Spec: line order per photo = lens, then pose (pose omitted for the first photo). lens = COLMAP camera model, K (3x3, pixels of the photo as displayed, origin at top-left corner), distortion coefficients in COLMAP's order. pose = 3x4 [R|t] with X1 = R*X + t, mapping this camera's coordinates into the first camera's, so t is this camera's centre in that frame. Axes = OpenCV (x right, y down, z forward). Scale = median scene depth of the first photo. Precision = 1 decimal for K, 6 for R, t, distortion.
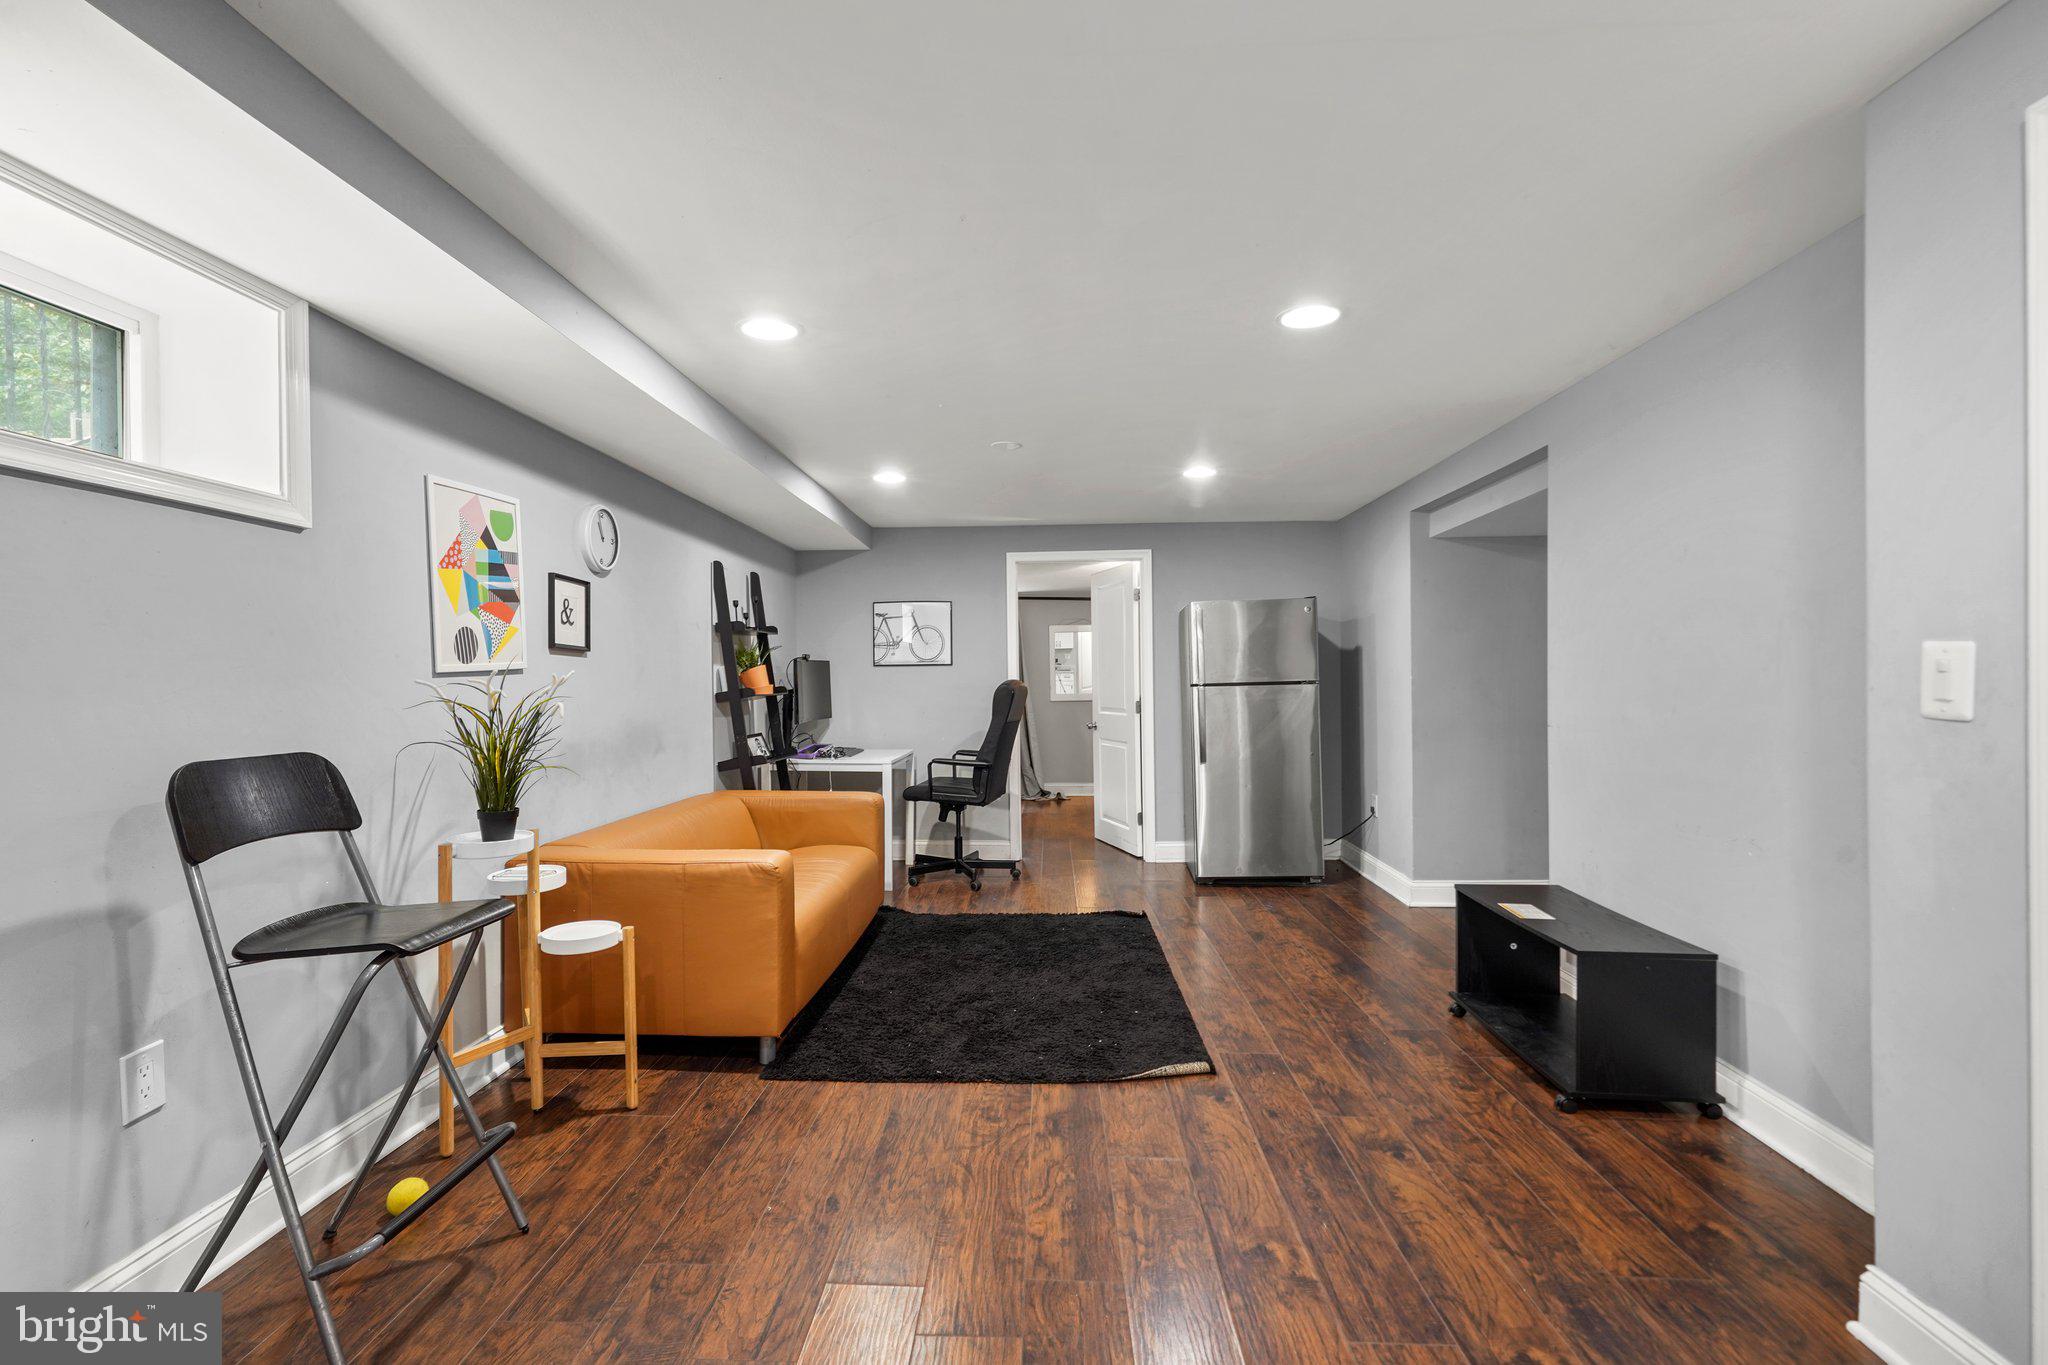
lens RADIAL K [[941.6, 0, 1027.4], [0, 941.6, 685.9], [0, 0, 1]] dist [0.001426, 0.000109]
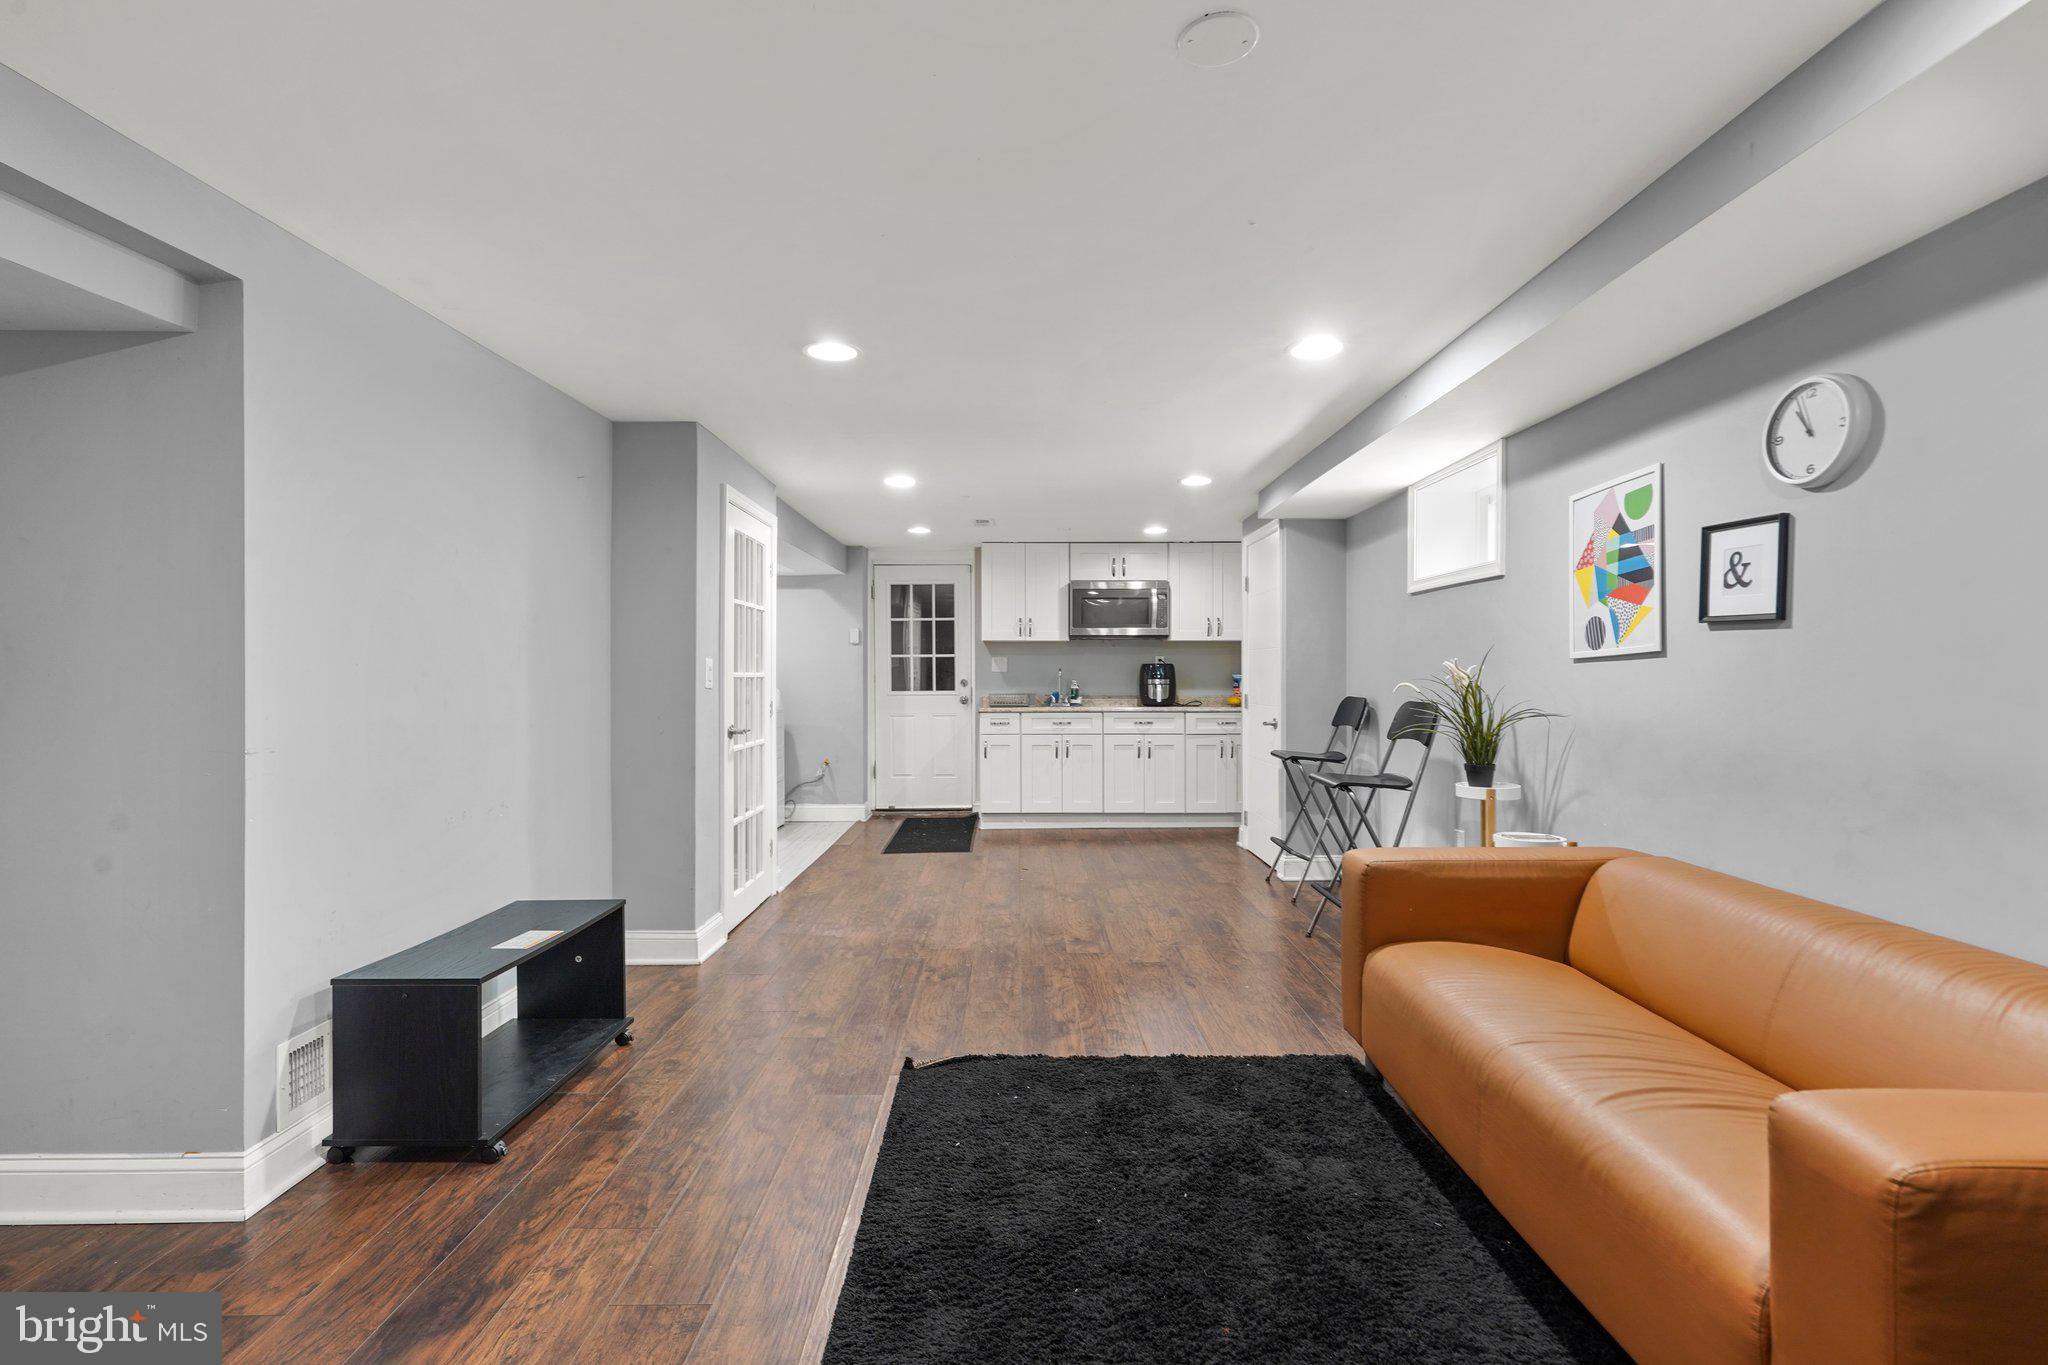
lens RADIAL K [[941.6, 0, 1020.7], [0, 941.6, 680.6], [0, 0, 1]] dist [0.001426, 0.000109]
pose [[-0.999635, 0.009768, -0.025196, 0.102349], [0.009346, 0.999816, 0.016776, -0.012491], [0.025356, 0.016534, -0.999542, 2.080322]]
